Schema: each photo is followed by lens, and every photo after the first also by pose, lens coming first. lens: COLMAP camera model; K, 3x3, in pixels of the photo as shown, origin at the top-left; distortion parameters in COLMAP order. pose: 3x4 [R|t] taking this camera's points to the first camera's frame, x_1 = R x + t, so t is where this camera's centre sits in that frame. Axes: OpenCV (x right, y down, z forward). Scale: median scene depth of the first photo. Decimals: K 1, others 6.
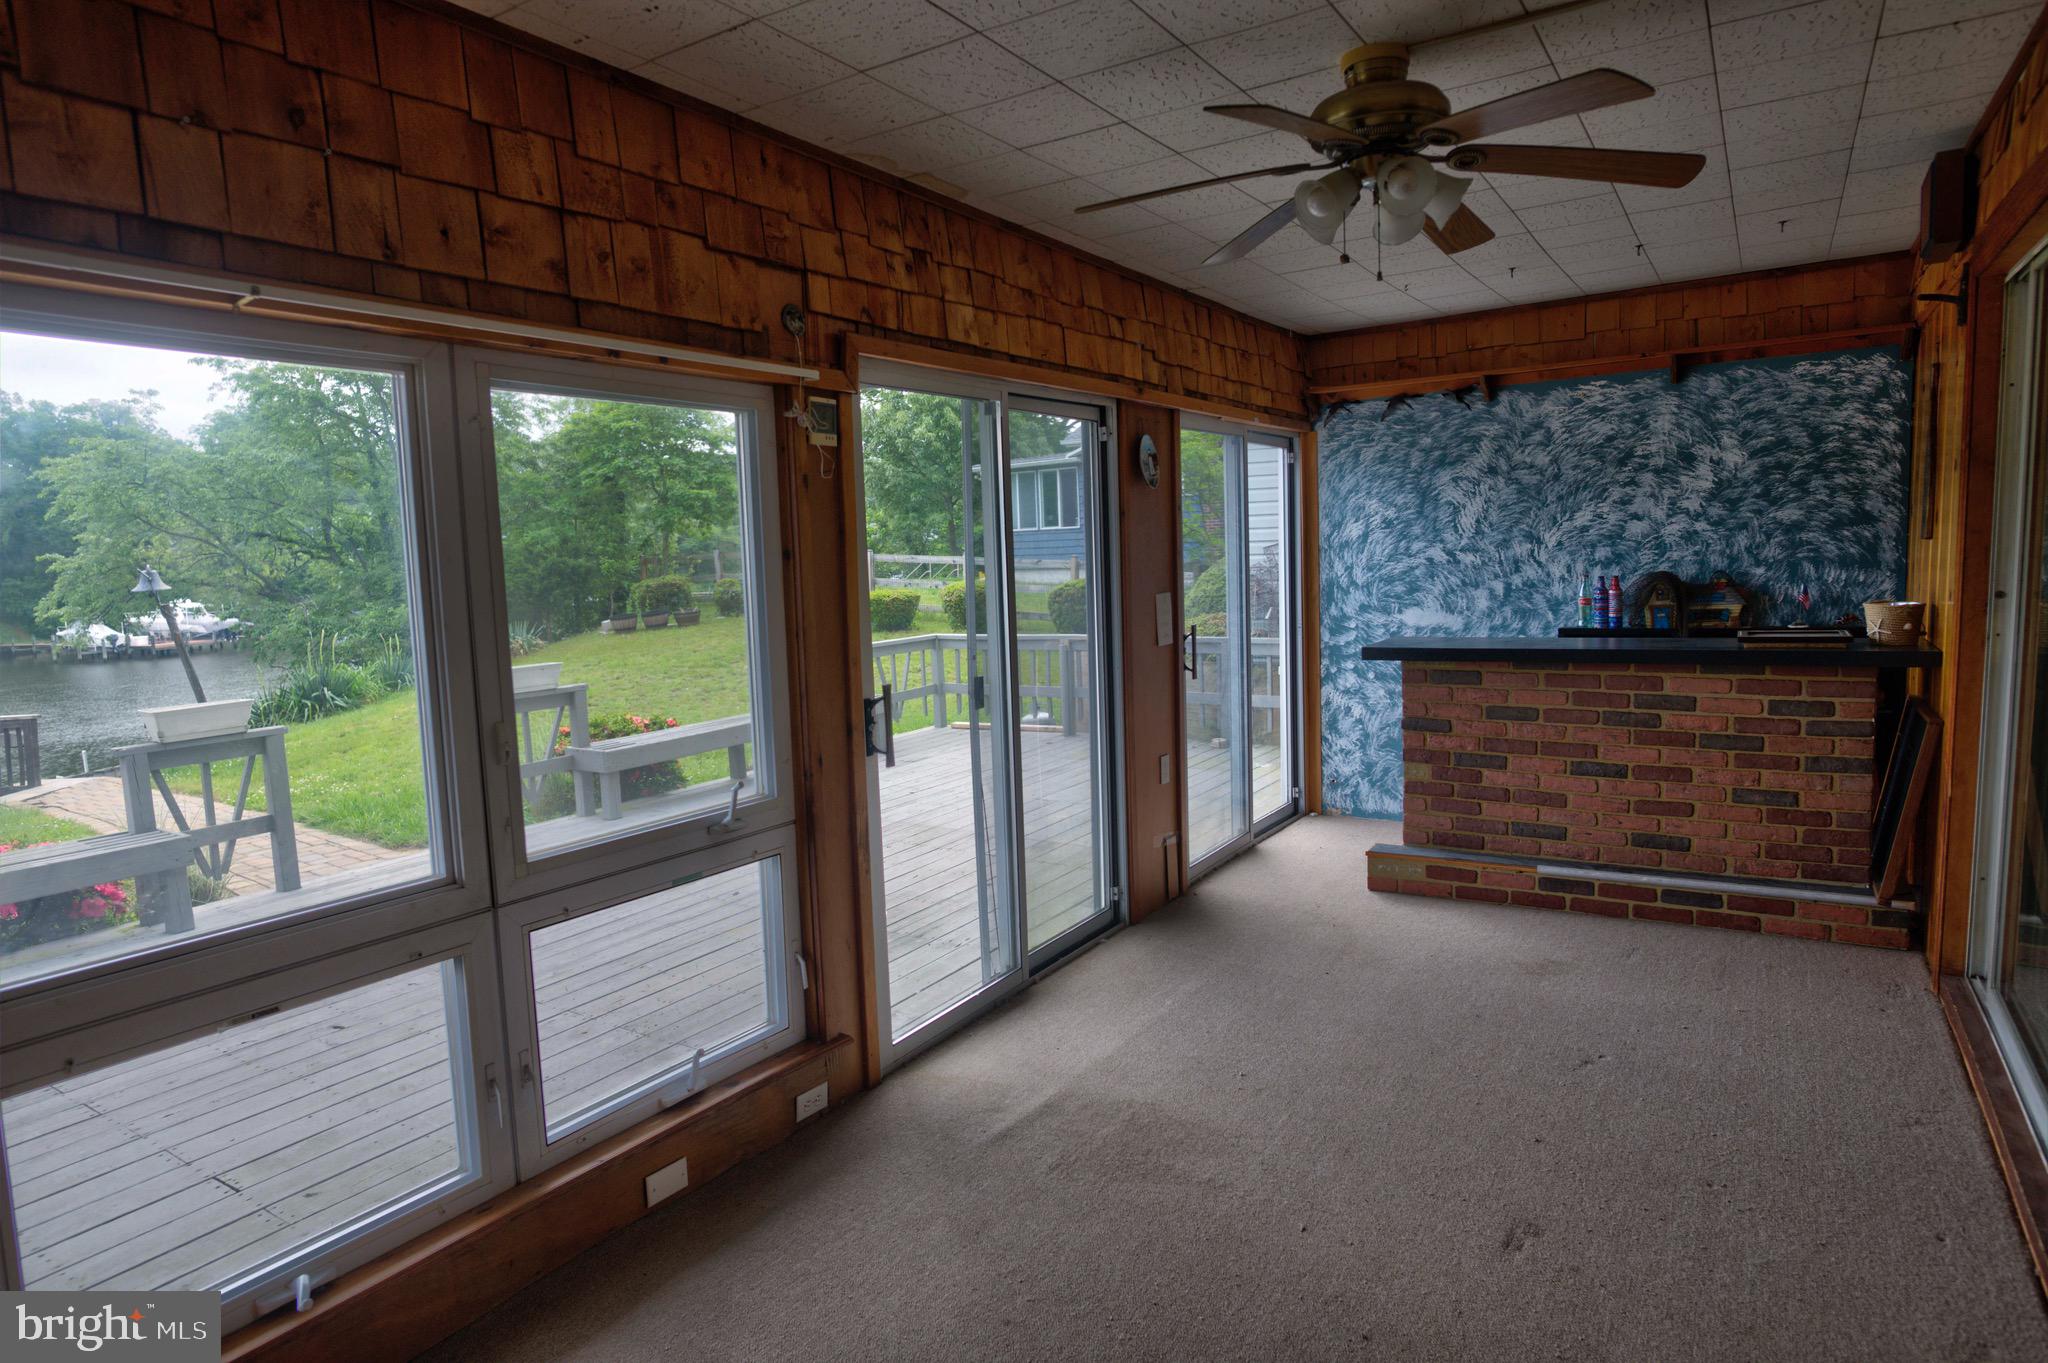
lens RADIAL K [[1173.9, 0, 1025.5], [0, 1173.9, 683.1], [0, 0, 1]] dist [-0.024083, 0.000716]
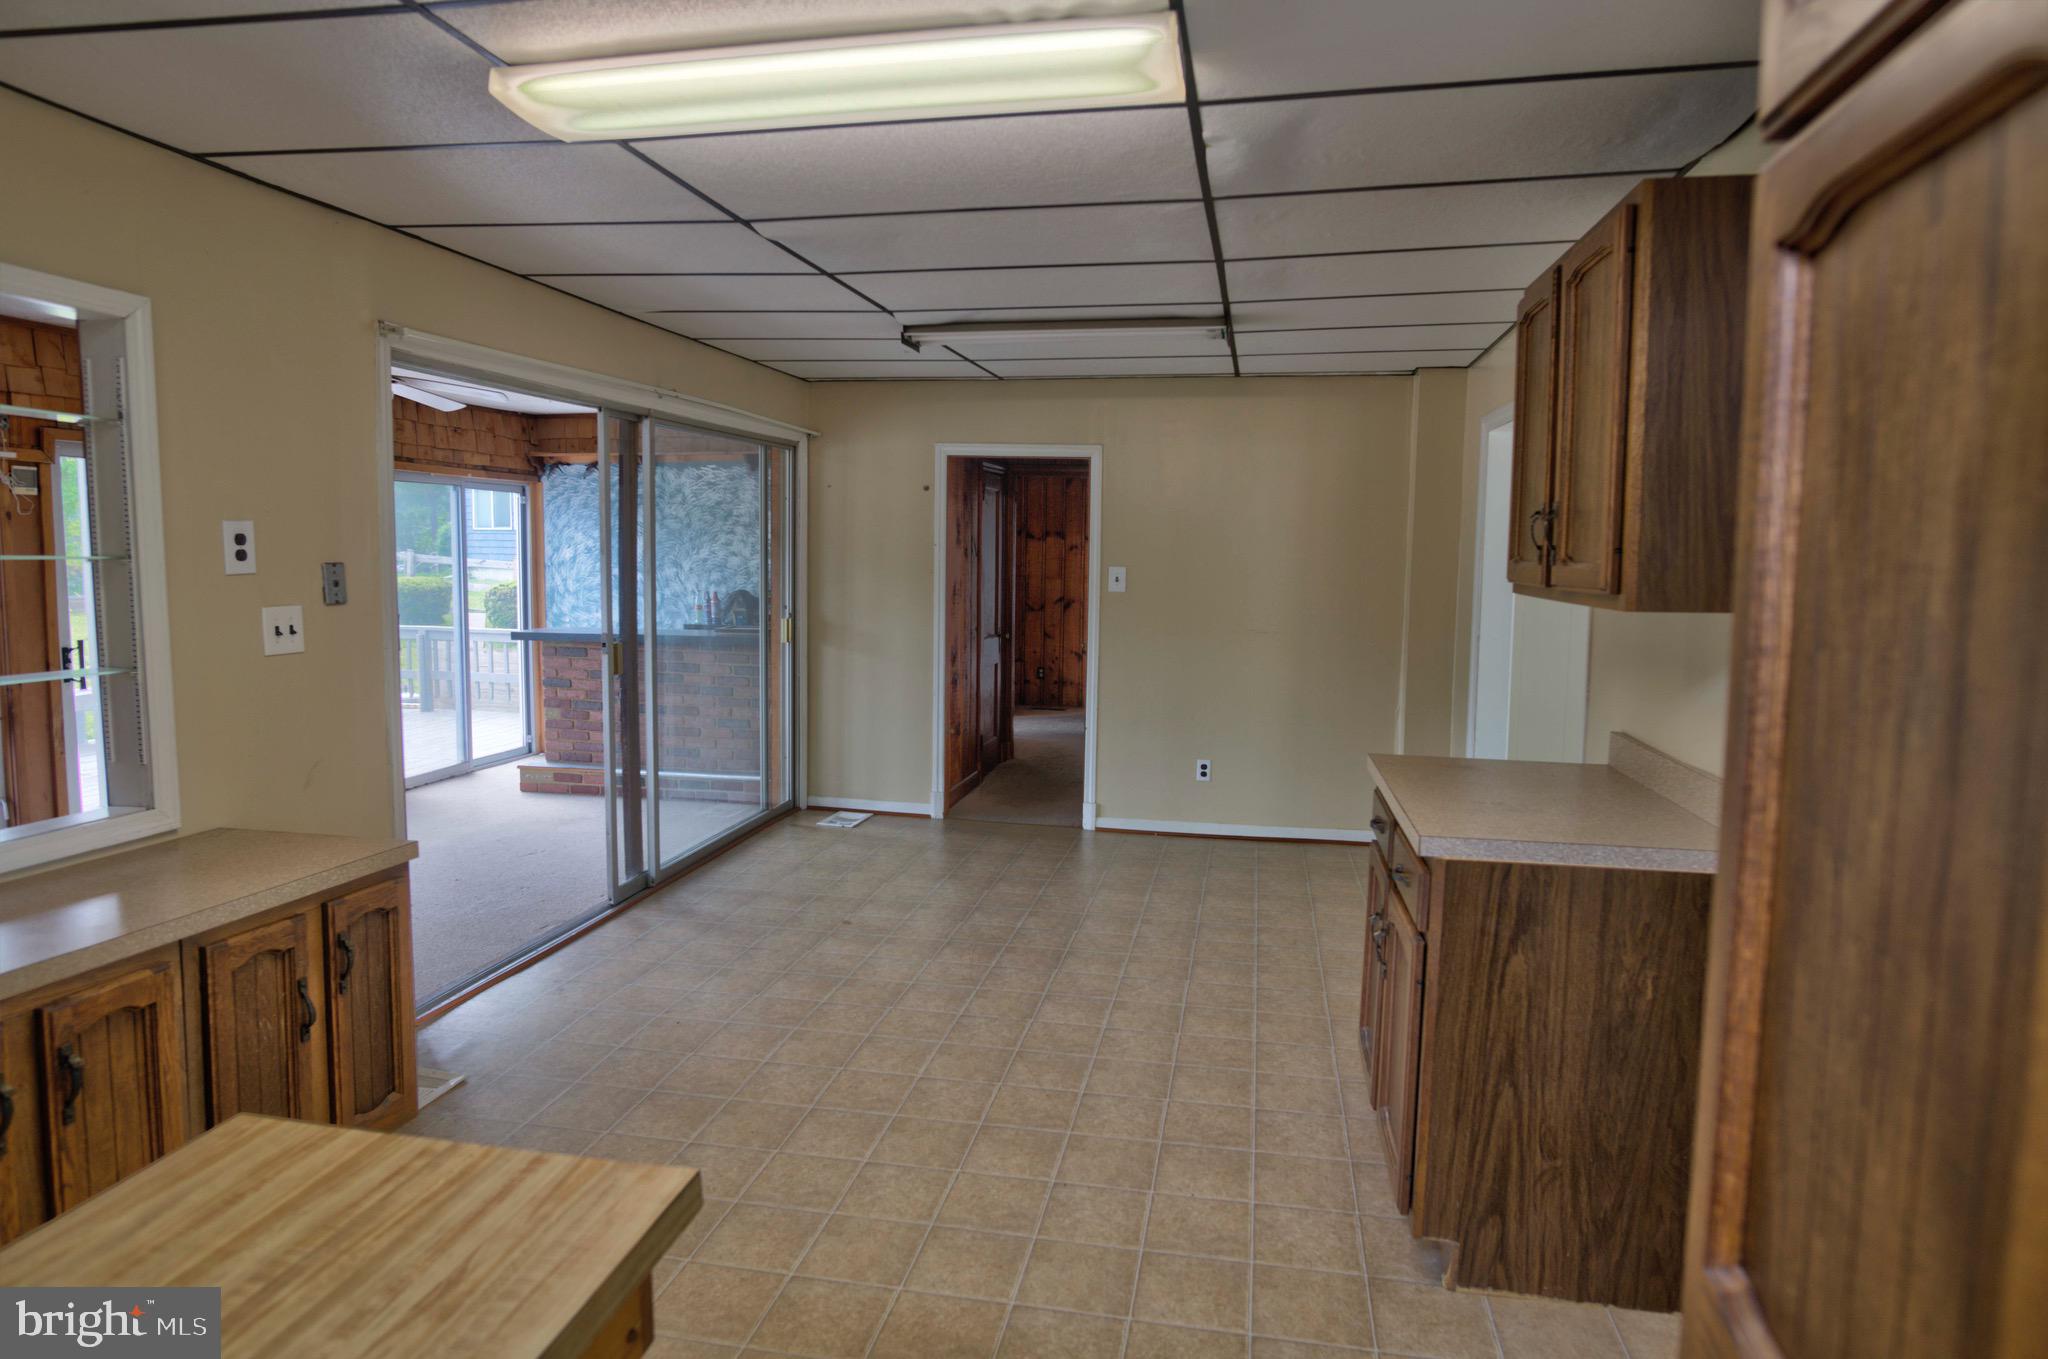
lens RADIAL K [[1173.9, 0, 1021.7], [0, 1173.9, 671.2], [0, 0, 1]] dist [-0.024083, 0.000716]
pose [[0.933940, 0.014399, 0.357139, 0.319354], [-0.008328, 0.999794, -0.018530, 0.038811], [-0.357332, 0.014332, 0.933867, -0.584082]]
